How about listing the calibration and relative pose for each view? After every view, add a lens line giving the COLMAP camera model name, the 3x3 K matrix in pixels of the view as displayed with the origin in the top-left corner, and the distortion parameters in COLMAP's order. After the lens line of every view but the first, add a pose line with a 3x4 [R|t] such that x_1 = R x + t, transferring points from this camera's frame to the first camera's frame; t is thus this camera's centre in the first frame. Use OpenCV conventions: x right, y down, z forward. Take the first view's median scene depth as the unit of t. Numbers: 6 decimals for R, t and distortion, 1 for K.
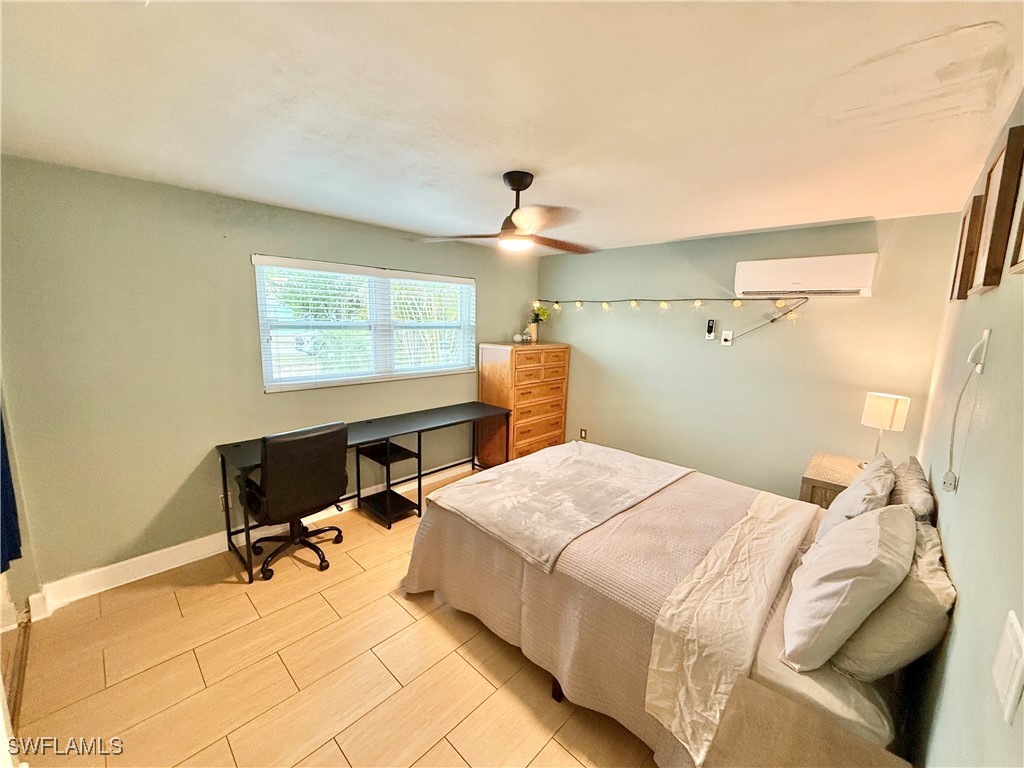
lens RADIAL K [[408.8, 0, 511.3], [0, 408.8, 384.4], [0, 0, 1]] dist [0.001168, -0.000100]
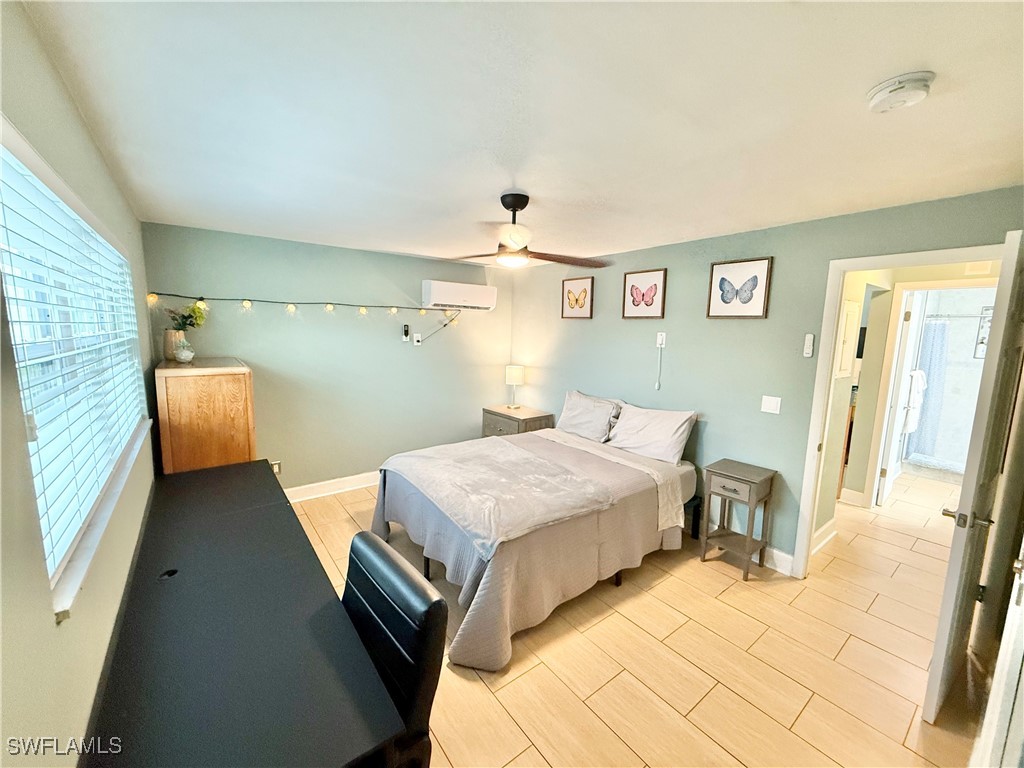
lens RADIAL K [[408.8, 0, 511.3], [0, 408.8, 384.4], [0, 0, 1]] dist [0.001168, -0.000100]
pose [[0.155543, -0.155042, 0.975586, -0.707054], [0.142210, 0.980833, 0.133203, -0.112923], [-0.977539, 0.118019, 0.174610, 0.564667]]
